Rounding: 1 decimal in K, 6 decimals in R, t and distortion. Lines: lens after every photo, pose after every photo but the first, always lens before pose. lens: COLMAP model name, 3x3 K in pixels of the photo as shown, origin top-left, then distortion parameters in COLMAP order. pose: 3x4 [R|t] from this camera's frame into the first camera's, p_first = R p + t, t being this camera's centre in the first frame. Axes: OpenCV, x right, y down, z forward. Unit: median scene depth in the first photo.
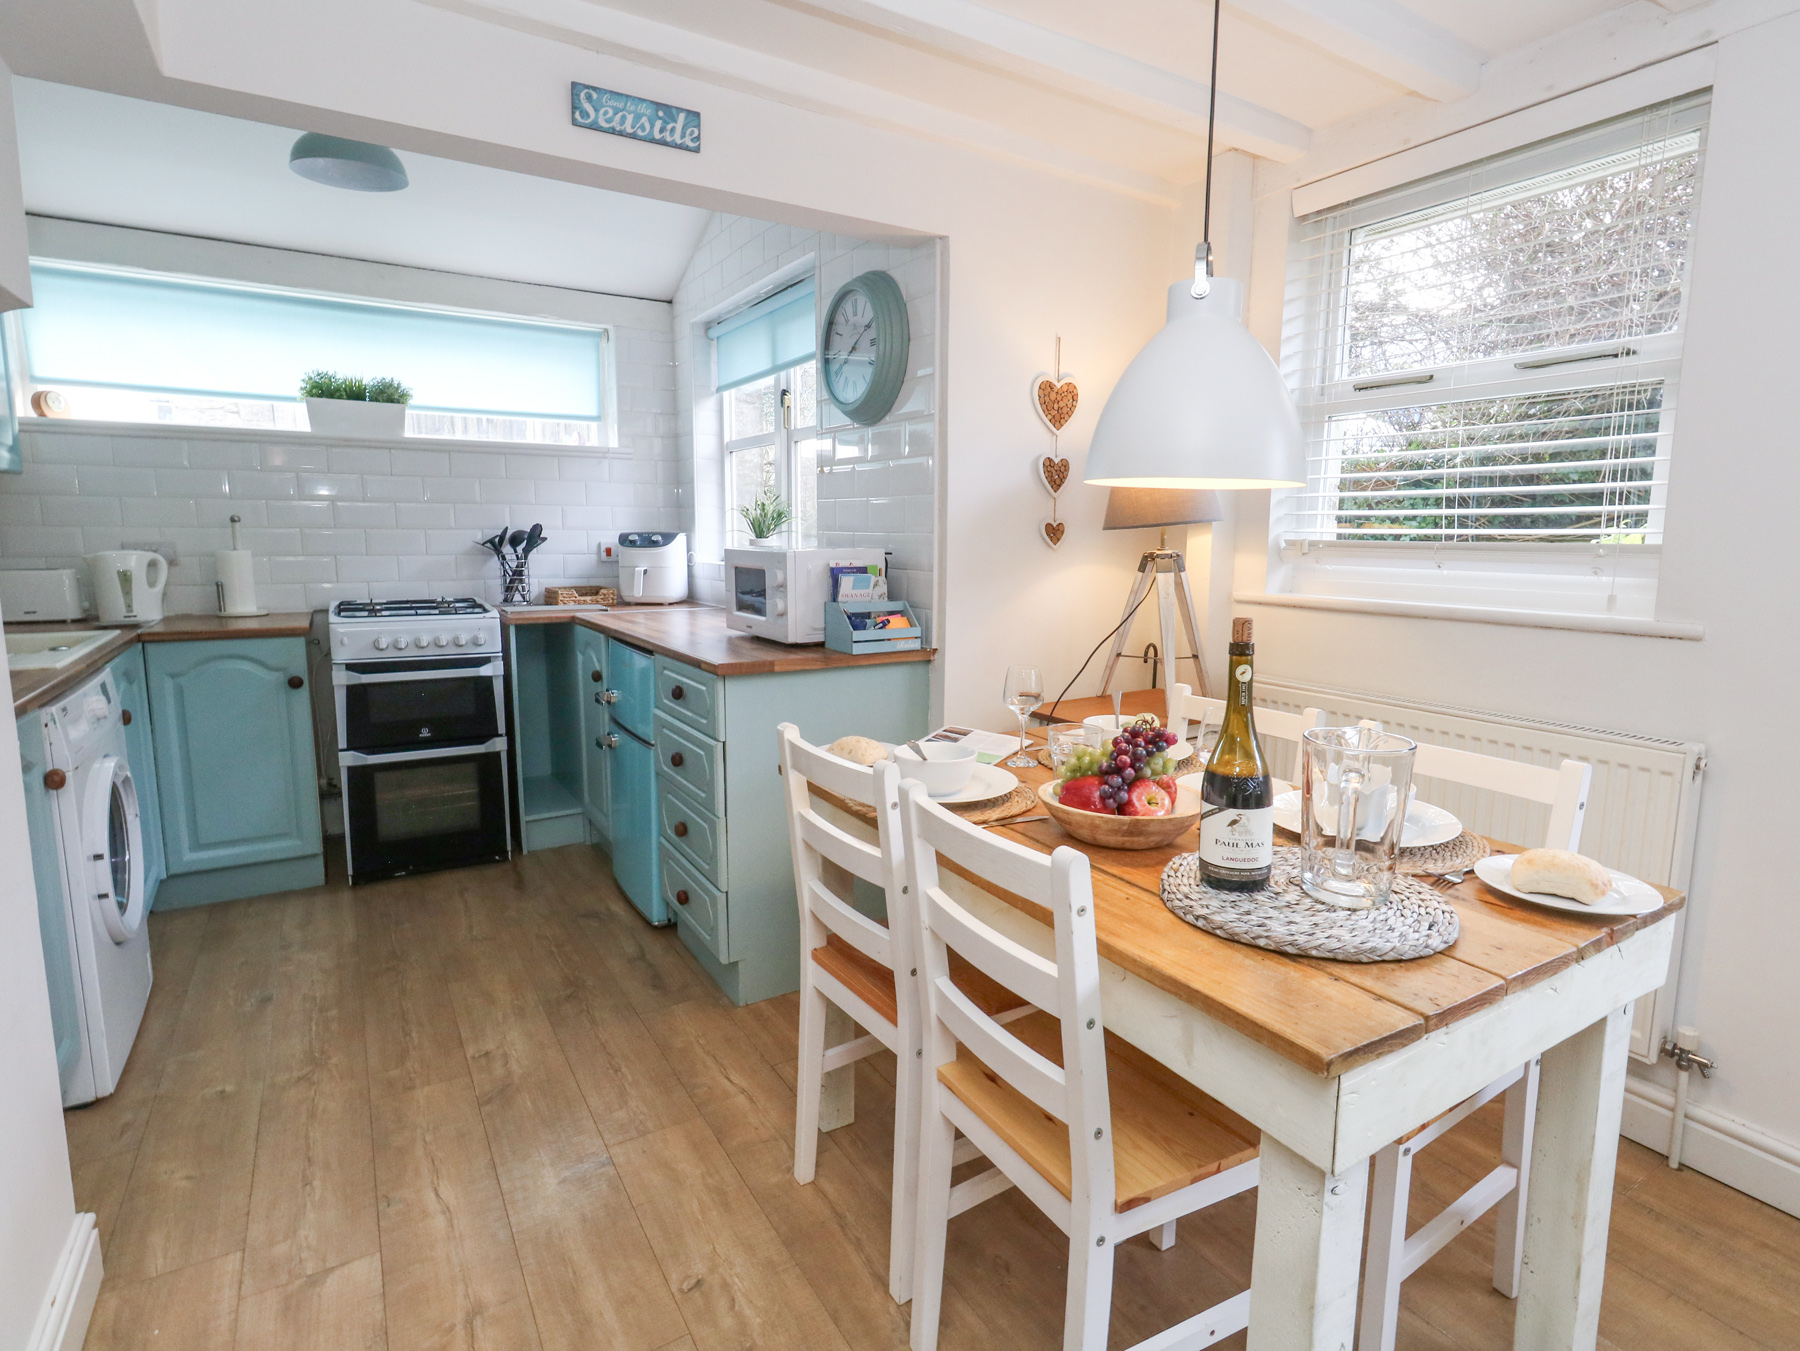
lens RADIAL K [[933.3, 0, 911.6], [0, 933.3, 663.0], [0, 0, 1]] dist [-0.000755, 0.001050]
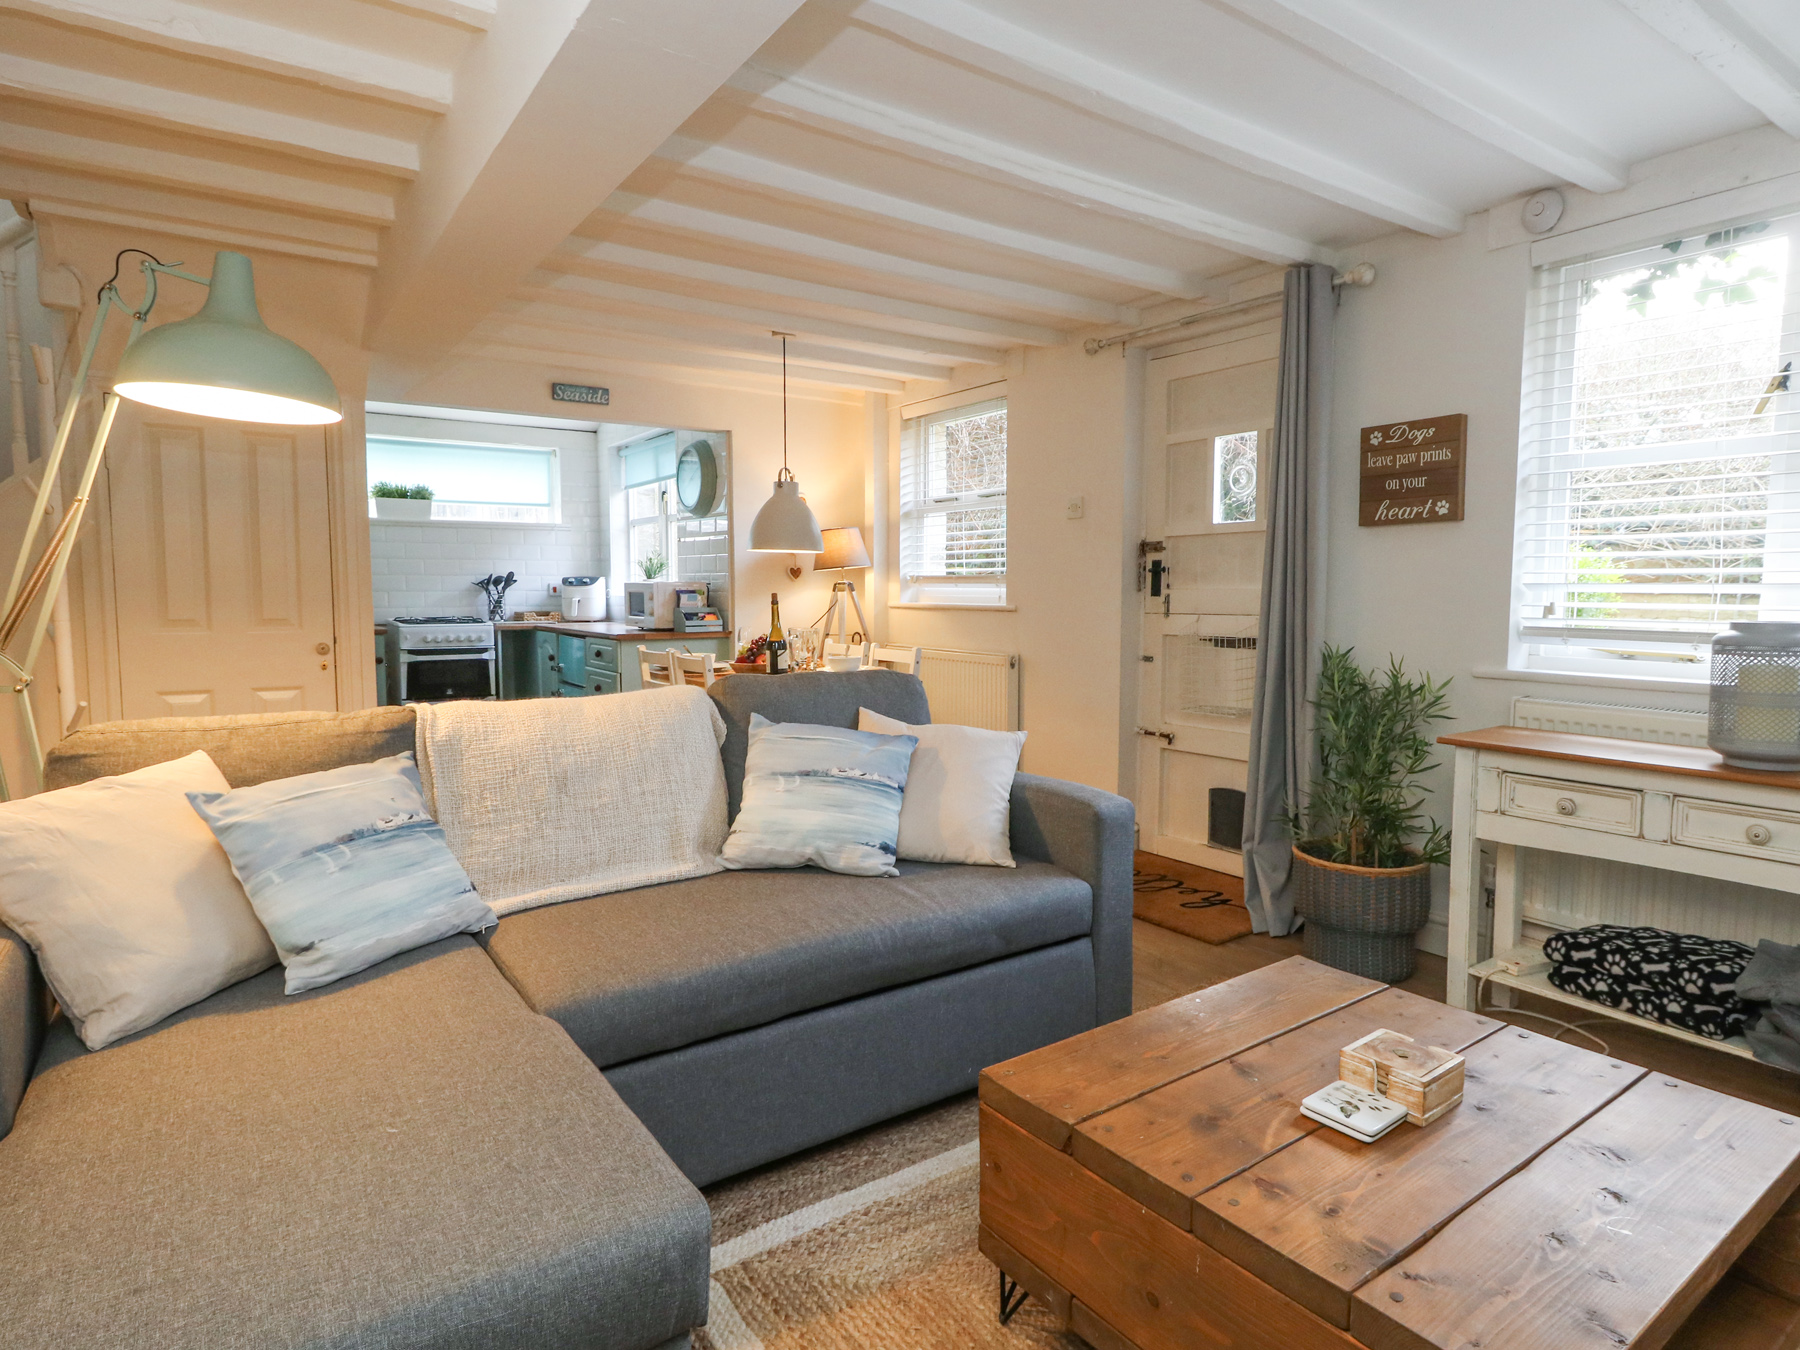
lens RADIAL K [[977.8, 0, 915.1], [0, 977.8, 661.7], [0, 0, 1]] dist [-0.002169, 0.000461]
pose [[0.997868, -0.013275, 0.063902, 0.214879], [0.017030, 0.998137, -0.058581, 0.135121], [-0.063005, 0.059544, 0.996235, -0.829045]]
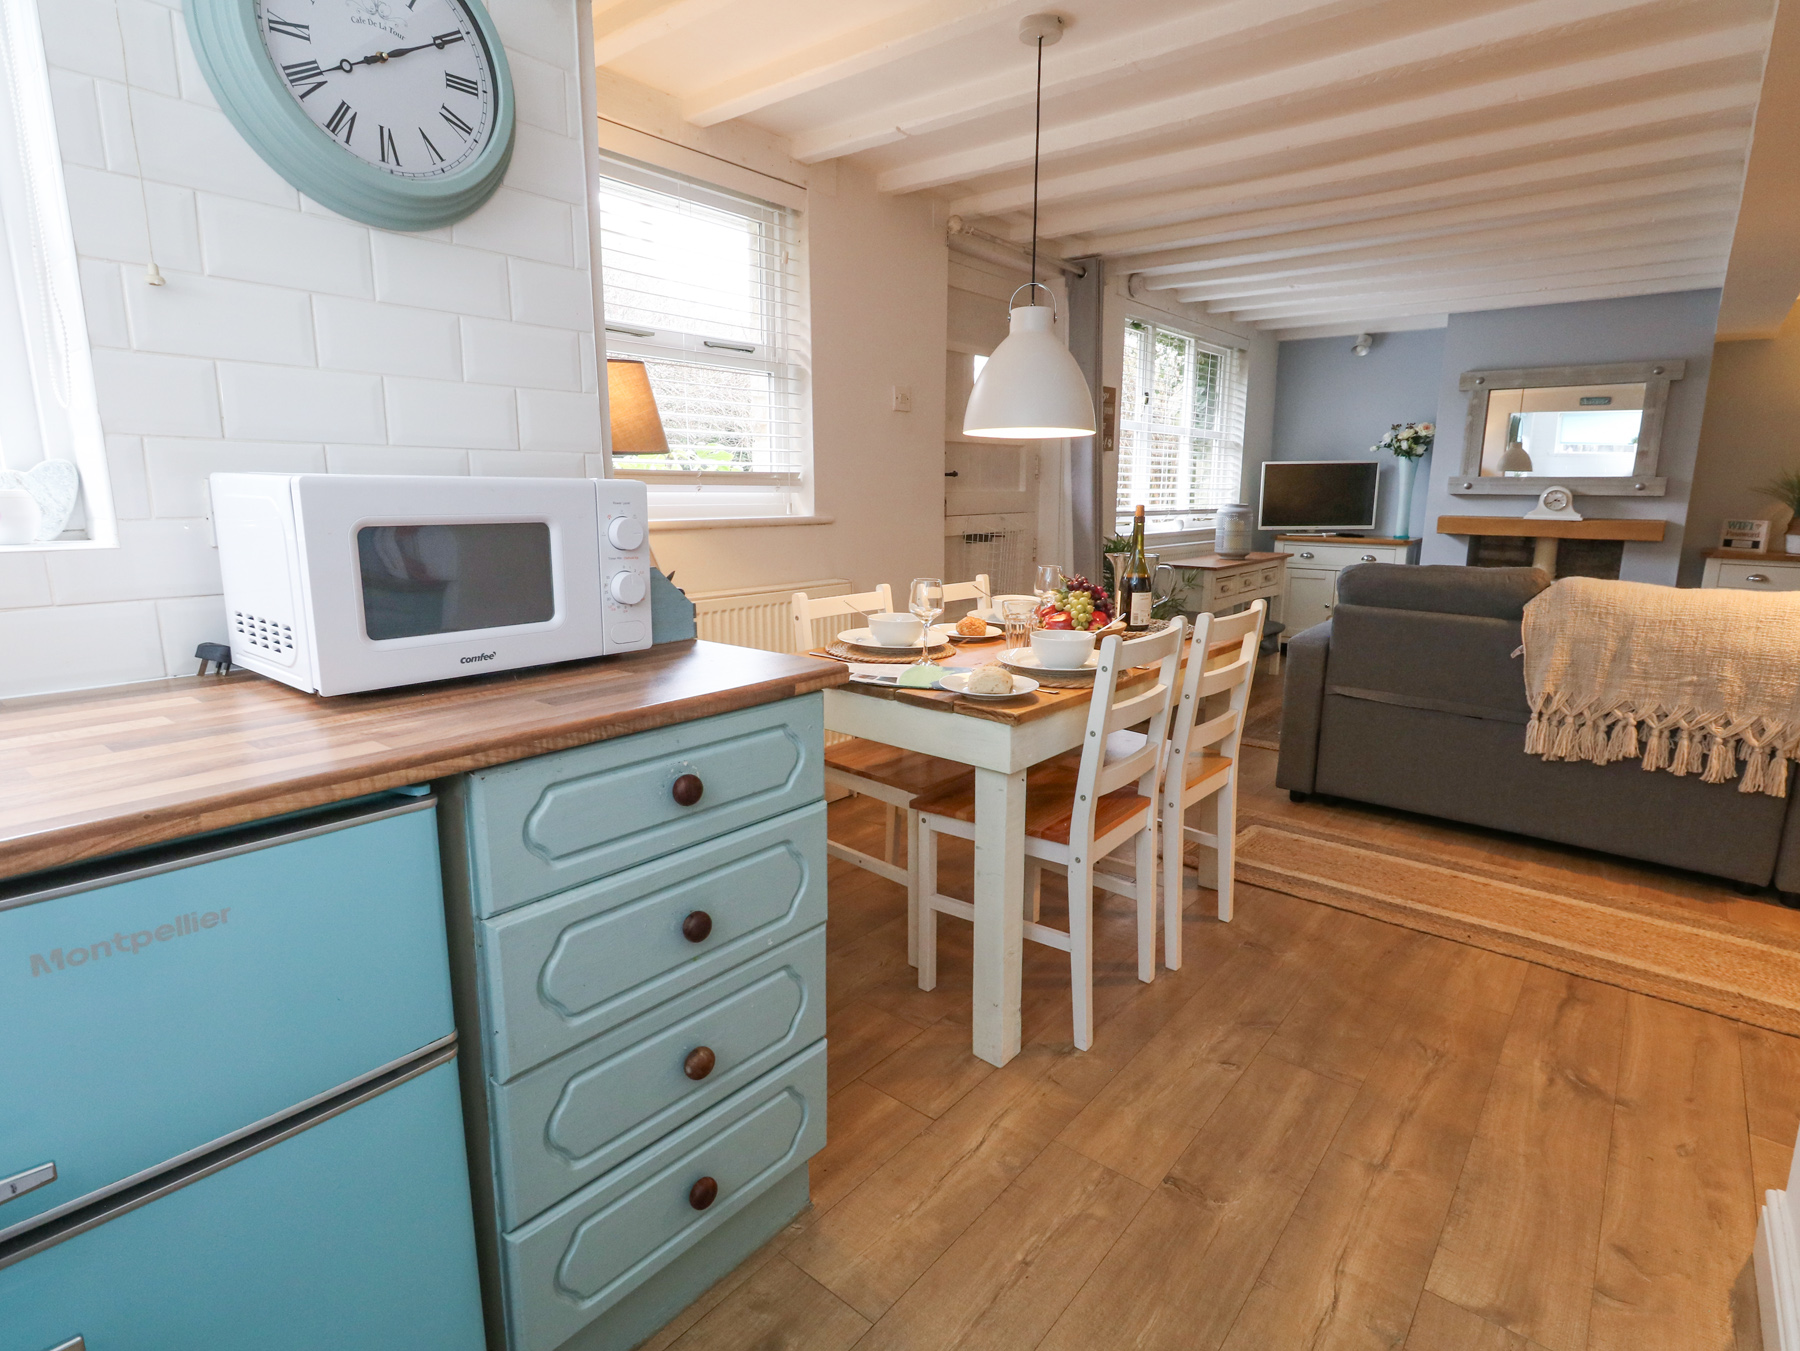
lens RADIAL K [[933.3, 0, 911.6], [0, 933.3, 663.0], [0, 0, 1]] dist [-0.000755, 0.001050]
pose [[-0.327485, -0.189333, 0.925692, -0.523531], [0.118685, 0.963715, 0.239098, -0.095189], [-0.937373, 0.188166, -0.293131, 0.752362]]
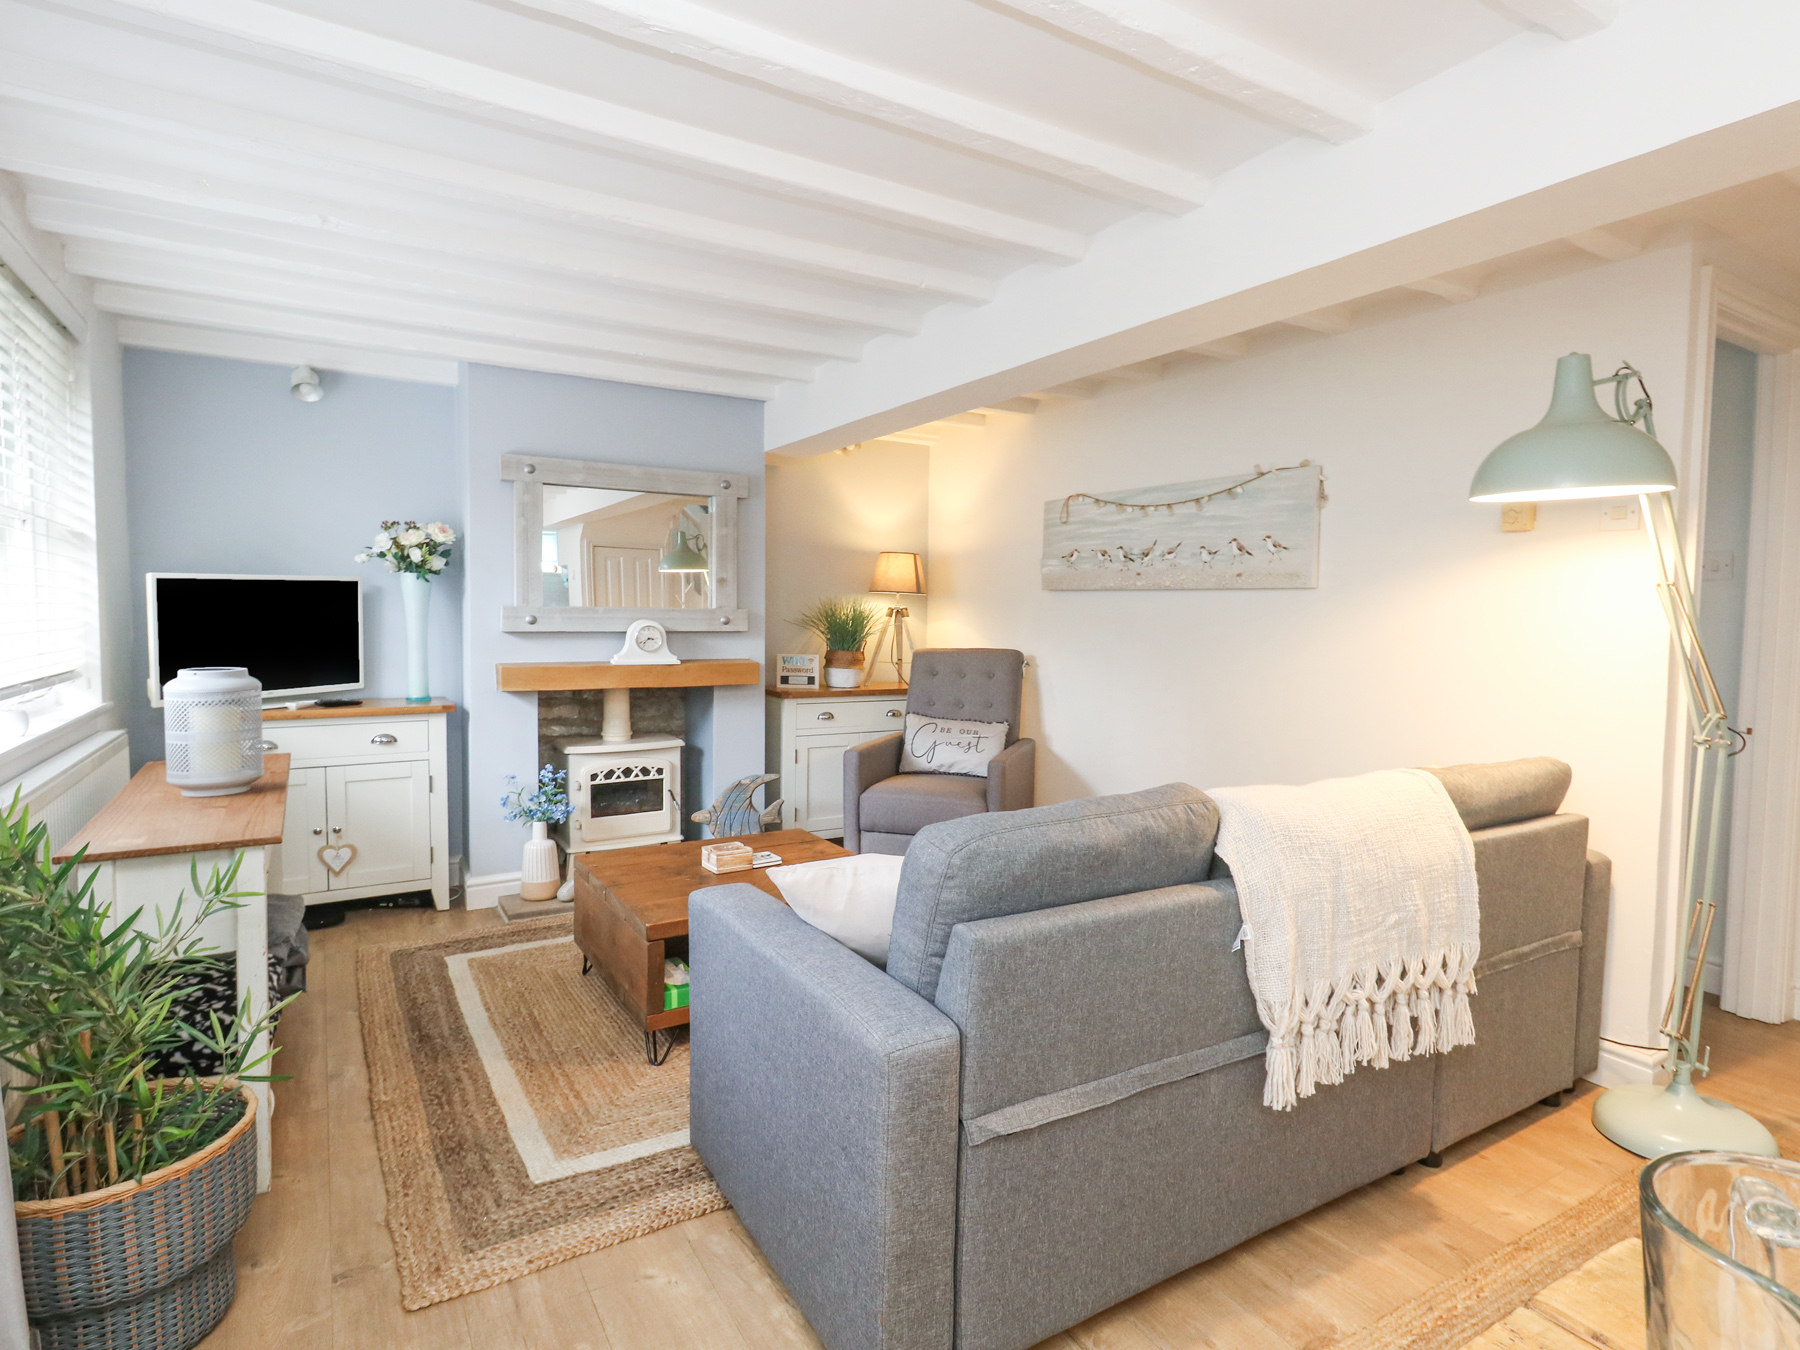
lens RADIAL K [[977.8, 0, 915.1], [0, 977.8, 661.7], [0, 0, 1]] dist [-0.002169, 0.000461]
pose [[-0.999767, -0.021596, -0.000367, 0.272433], [-0.021270, 0.981437, 0.190599, -0.069347], [-0.003756, 0.190563, -0.981668, 0.446493]]
